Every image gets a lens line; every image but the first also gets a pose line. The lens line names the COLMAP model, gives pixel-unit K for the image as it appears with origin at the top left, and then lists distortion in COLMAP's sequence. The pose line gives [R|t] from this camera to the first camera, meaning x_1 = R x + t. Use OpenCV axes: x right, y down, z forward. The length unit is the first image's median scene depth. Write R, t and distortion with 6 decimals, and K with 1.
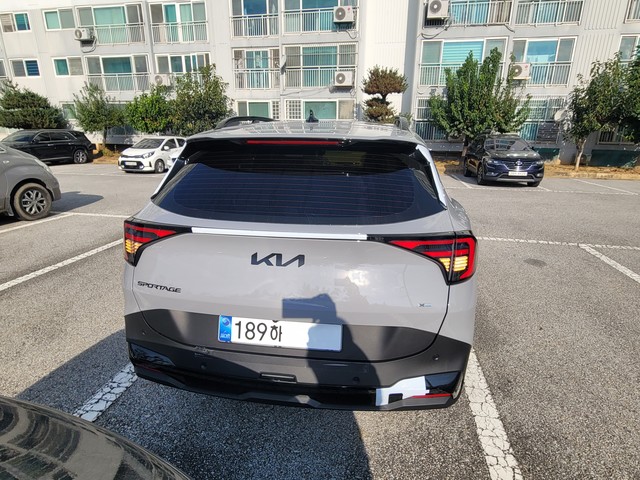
lens RADIAL K [[350.3, 0, 323.6], [0, 350.3, 242.7], [0, 0, 1]] dist [-0.004377, 0.000774]
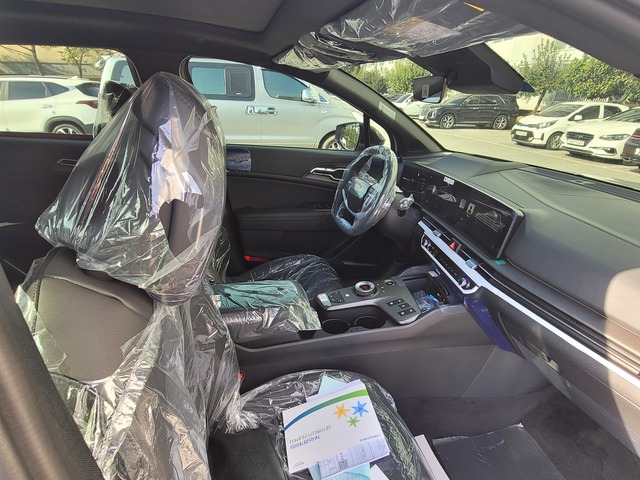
lens RADIAL K [[350.3, 0, 319.3], [0, 350.3, 242.0], [0, 0, 1]] dist [-0.004377, 0.000774]
pose [[0.368984, 0.365011, -0.854762, 0.077445], [-0.300099, 0.917187, 0.262122, -0.058254], [0.879654, 0.159795, 0.447967, 0.226542]]
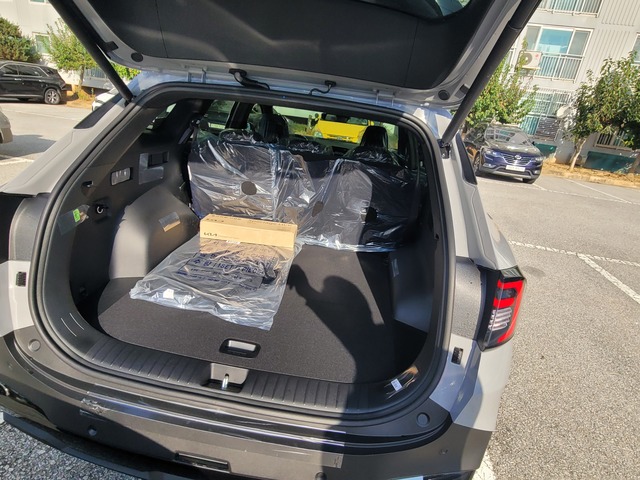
lens RADIAL K [[350.3, 0, 322.2], [0, 350.3, 241.2], [0, 0, 1]] dist [-0.004377, 0.000774]
pose [[0.993922, 0.099049, 0.048055, 0.001957], [-0.102313, 0.992212, 0.071044, -0.009566], [-0.040644, -0.075529, 0.996315, 0.038290]]
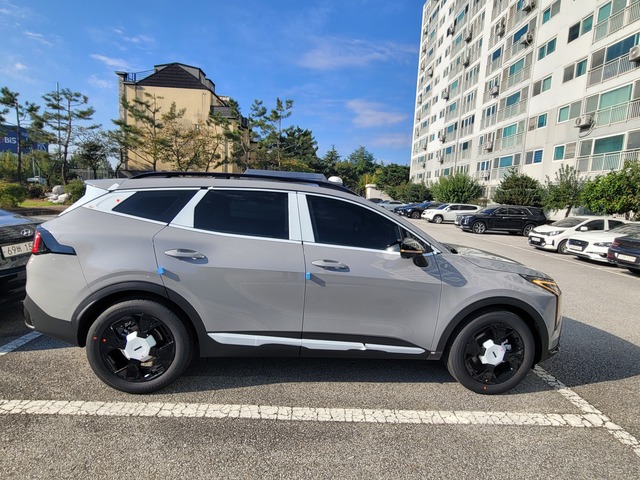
lens RADIAL K [[350.3, 0, 318.0], [0, 350.3, 239.2], [0, 0, 1]] dist [-0.004377, 0.000774]
pose [[0.218628, 0.125848, -0.967659, 0.248927], [-0.346845, 0.936914, 0.043485, -0.054506], [0.912086, 0.326120, 0.248486, 0.189333]]
